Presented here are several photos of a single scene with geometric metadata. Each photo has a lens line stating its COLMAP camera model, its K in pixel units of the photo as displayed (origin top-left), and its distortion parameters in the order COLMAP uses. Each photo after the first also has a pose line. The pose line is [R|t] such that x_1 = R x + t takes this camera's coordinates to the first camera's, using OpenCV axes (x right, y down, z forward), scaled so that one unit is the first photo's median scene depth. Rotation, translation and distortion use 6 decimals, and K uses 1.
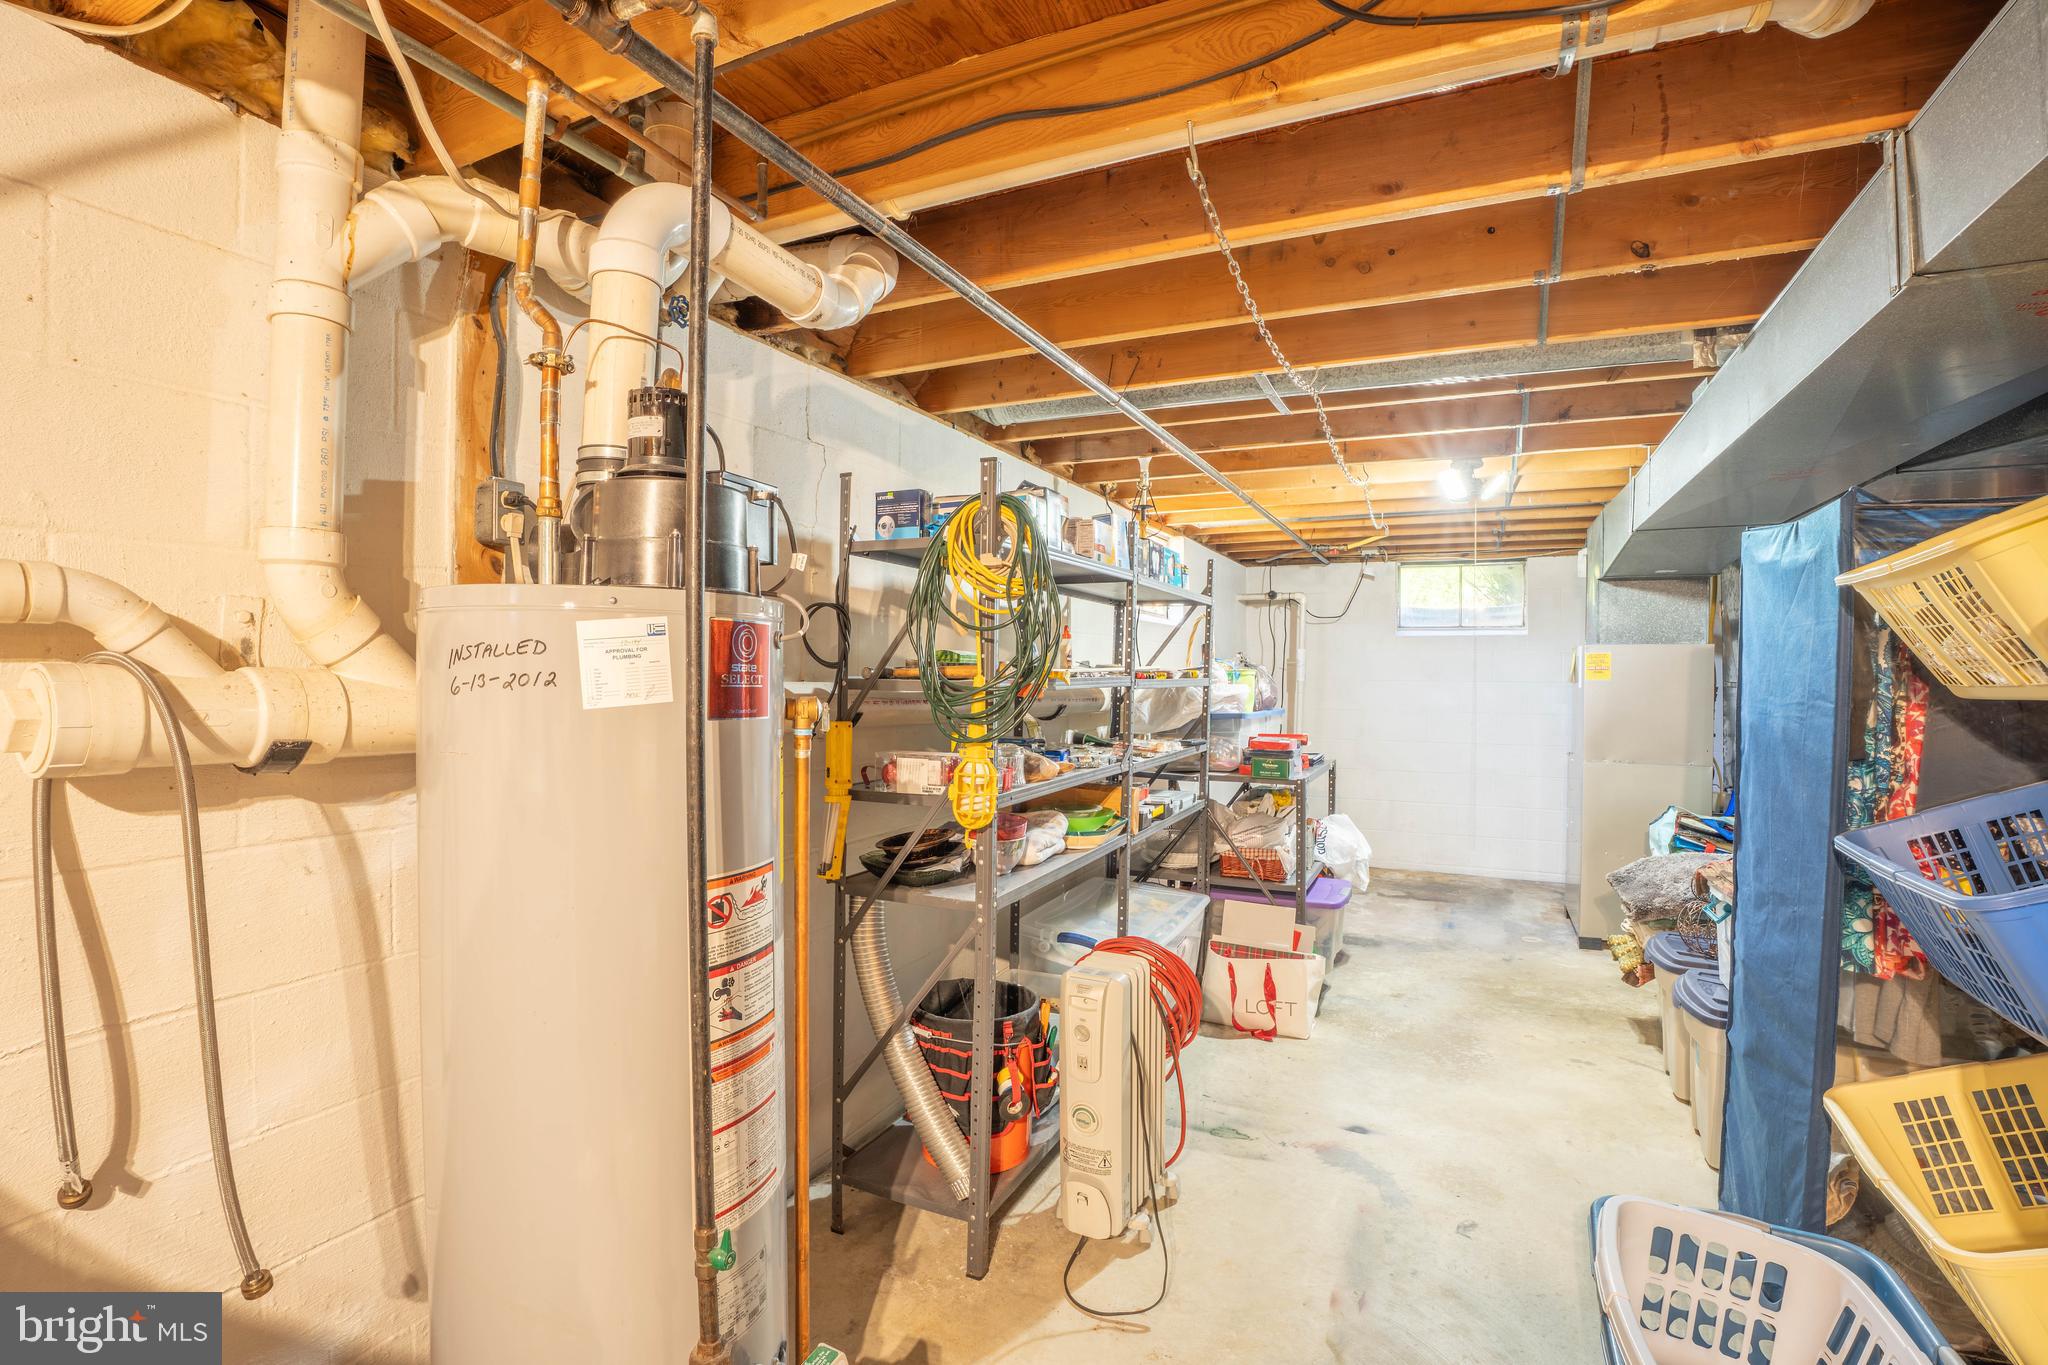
lens RADIAL K [[939.0, 0, 1021.3], [0, 939.0, 685.7], [0, 0, 1]] dist [-0.073602, 0.018091]
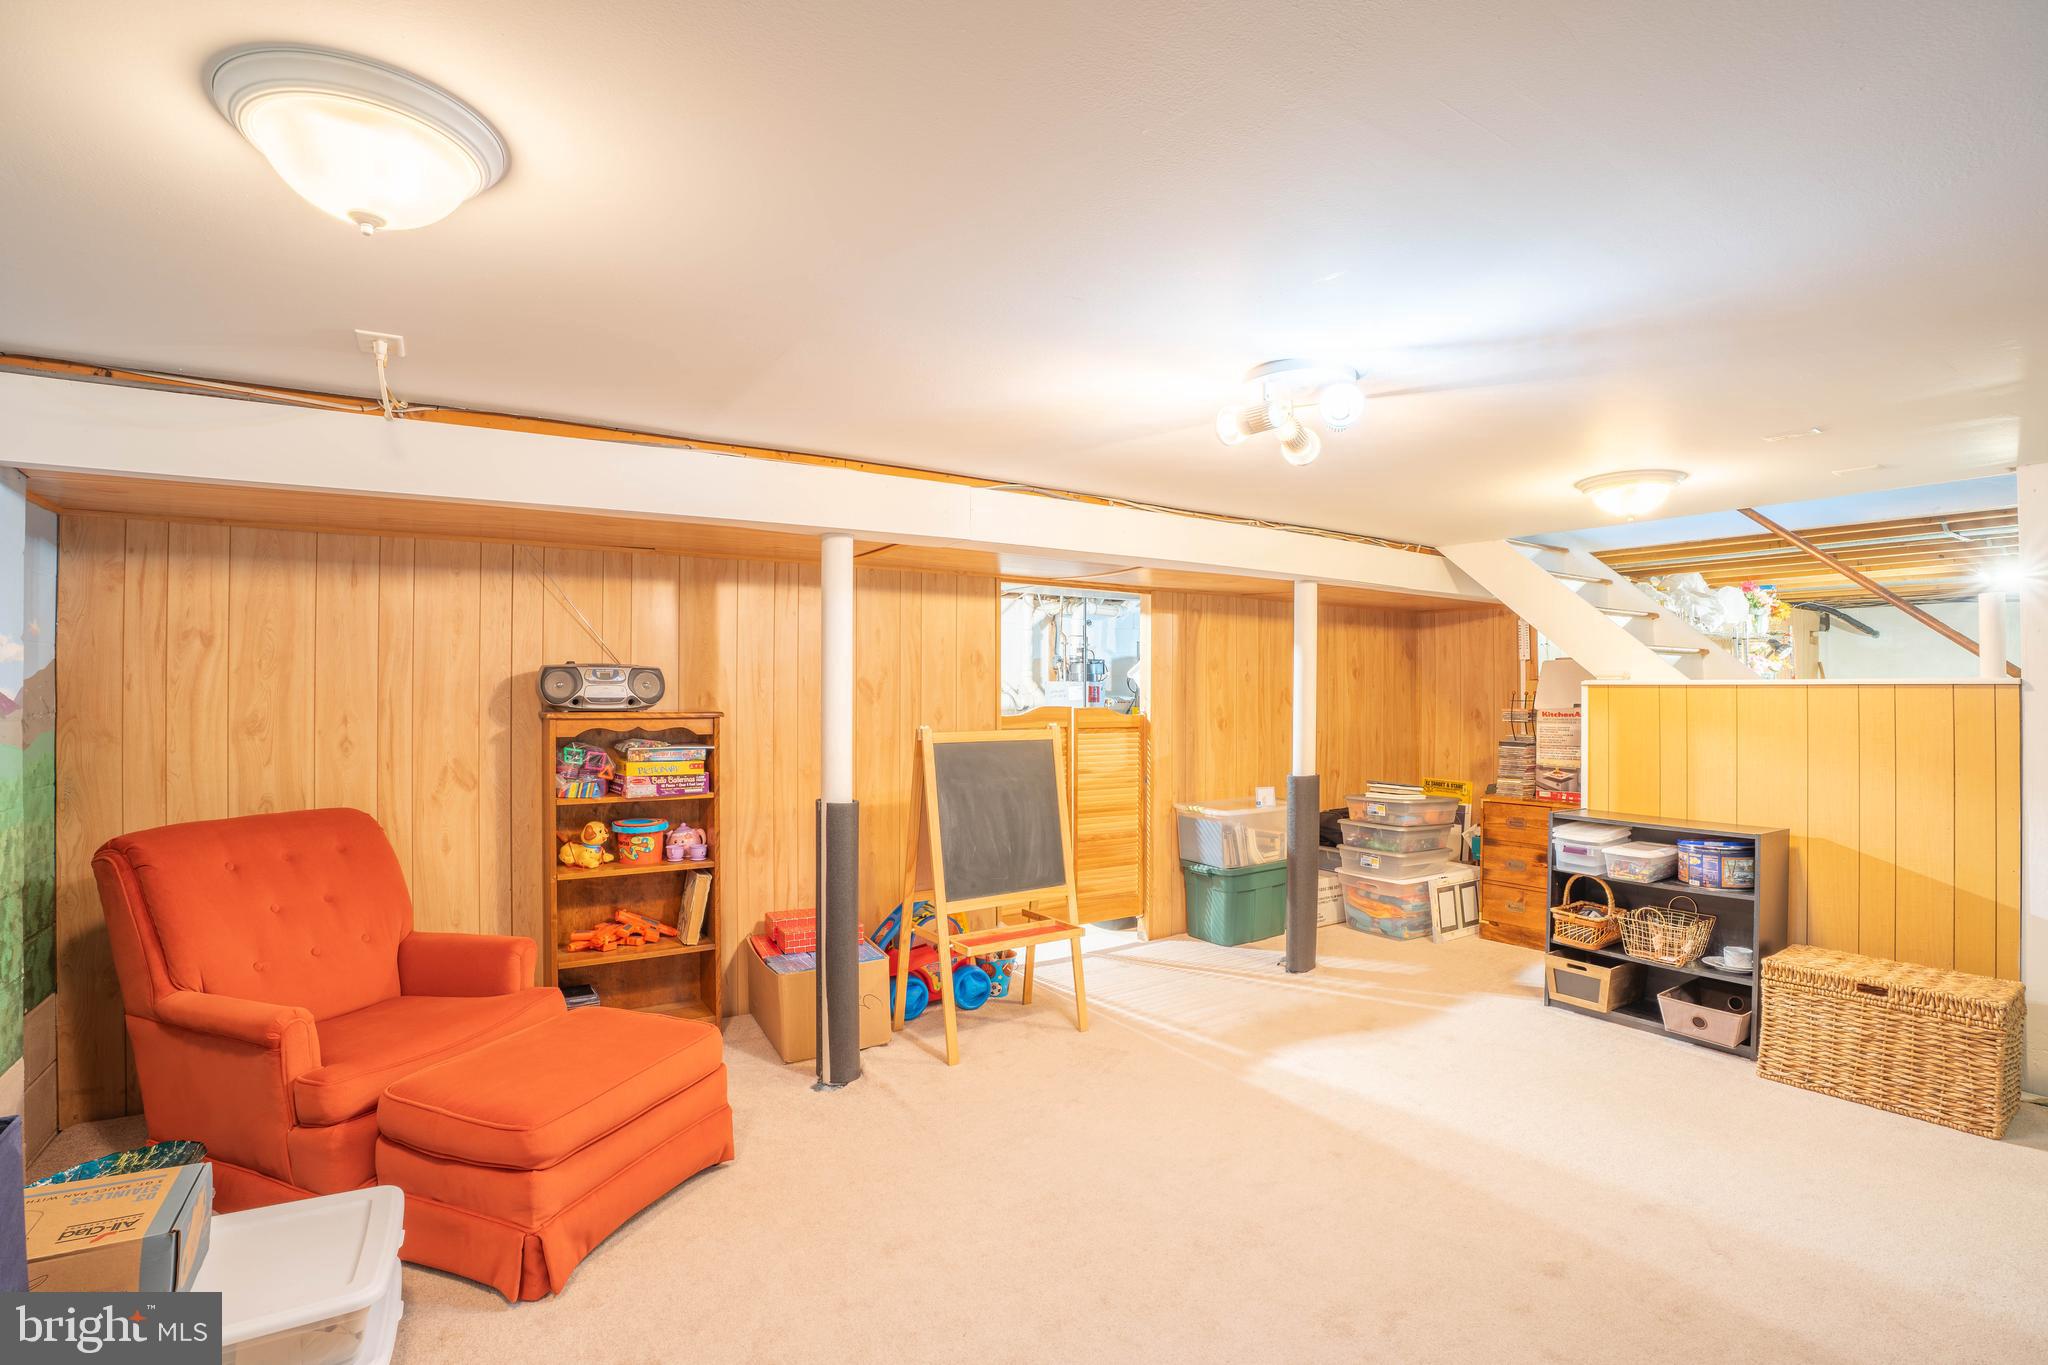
lens RADIAL K [[939.0, 0, 1021.3], [0, 939.0, 685.7], [0, 0, 1]] dist [-0.073602, 0.018091]
pose [[0.856655, -0.007317, -0.515838, 2.355505], [-0.001707, 0.999854, -0.017017, 0.030585], [0.515887, 0.015459, 0.856517, -4.305420]]
